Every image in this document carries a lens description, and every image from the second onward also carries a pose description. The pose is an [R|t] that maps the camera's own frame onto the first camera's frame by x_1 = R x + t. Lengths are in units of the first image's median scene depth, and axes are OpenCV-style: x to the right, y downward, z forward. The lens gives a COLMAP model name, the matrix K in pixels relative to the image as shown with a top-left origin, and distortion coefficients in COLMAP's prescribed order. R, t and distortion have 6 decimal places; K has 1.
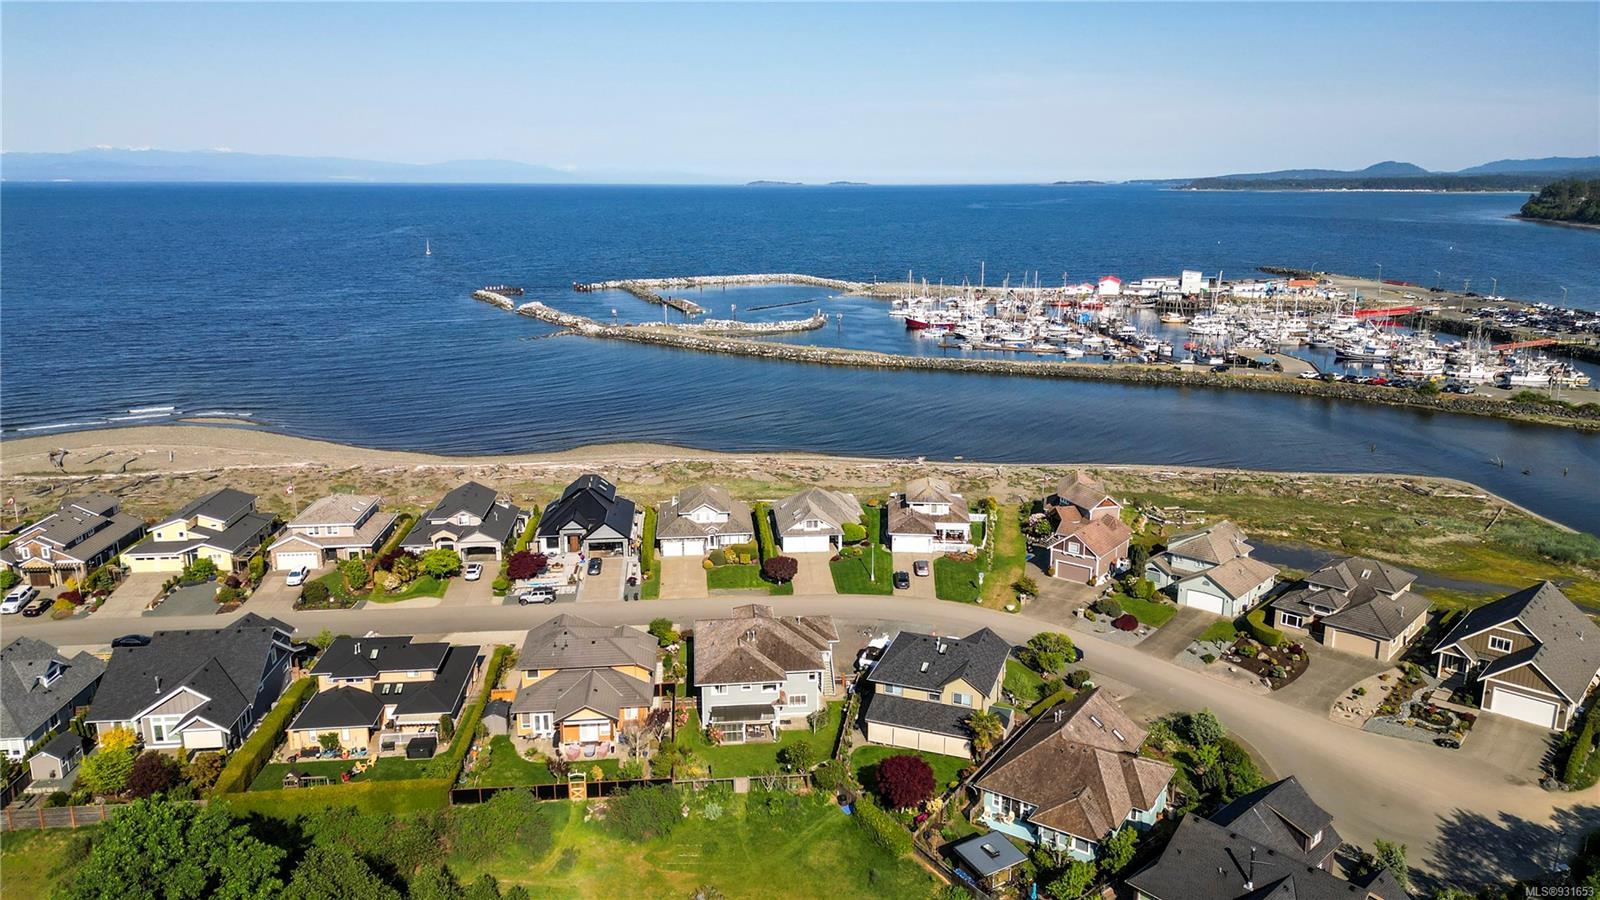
lens RADIAL K [[1114.9, 0, 797.3], [0, 1114.9, 447.9], [0, 0, 1]] dist [0.100799, -0.117172]
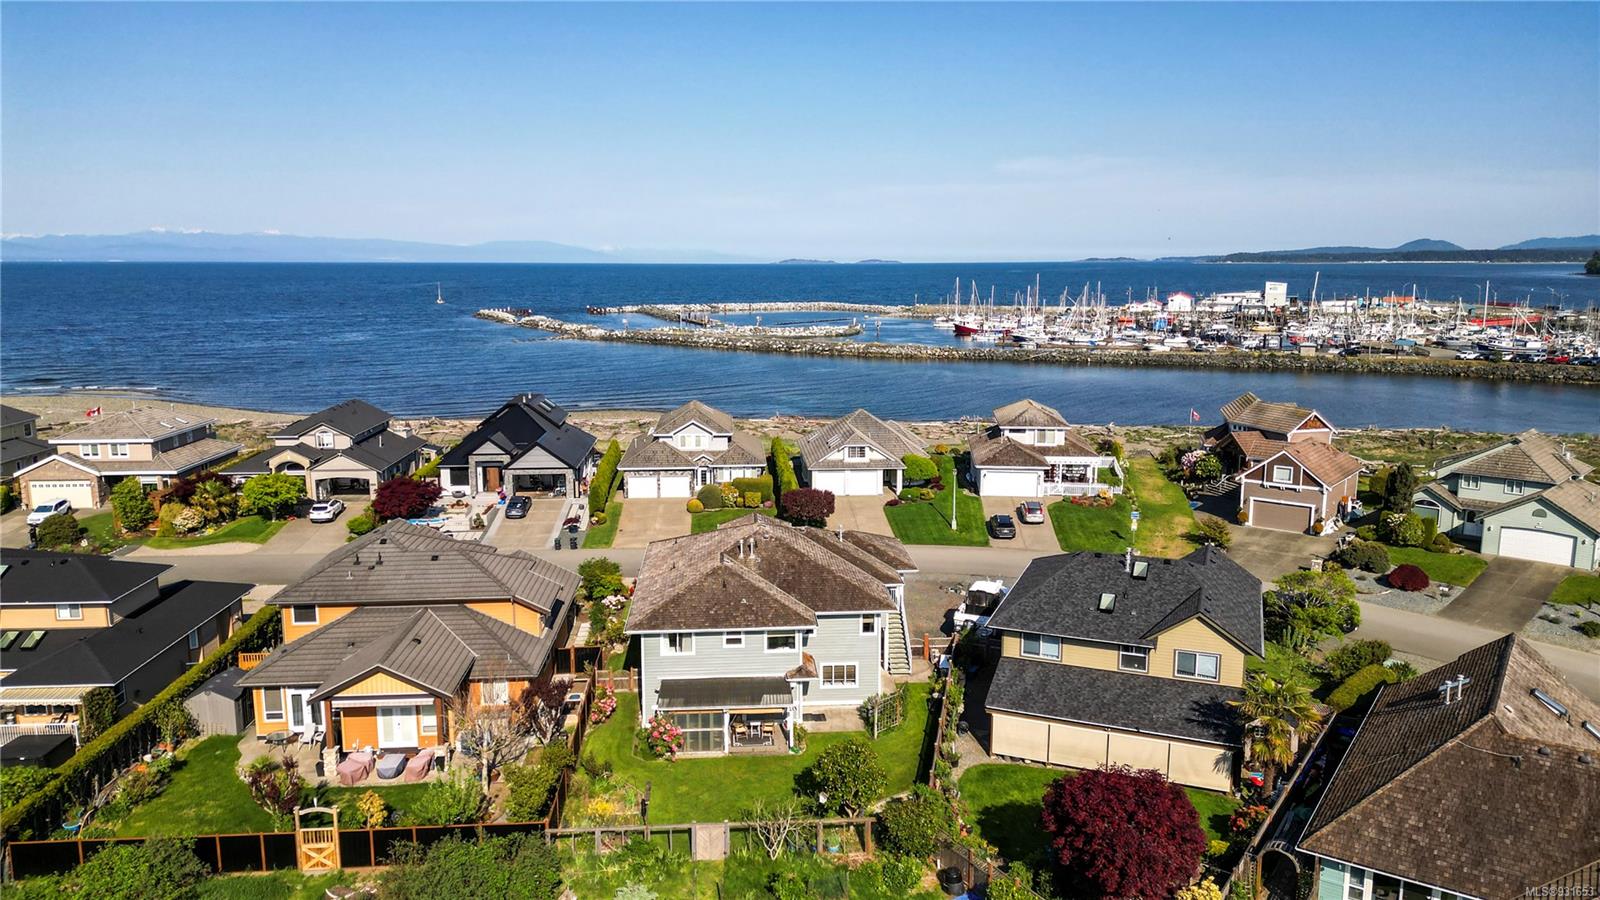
lens RADIAL K [[1114.9, 0, 797.3], [0, 1114.9, 447.9], [0, 0, 1]] dist [0.100799, -0.117172]
pose [[0.999613, 0.003521, -0.027597, -0.003626], [-0.005393, 0.997668, -0.068039, 0.116260], [0.027293, 0.068162, 0.997301, 0.365039]]
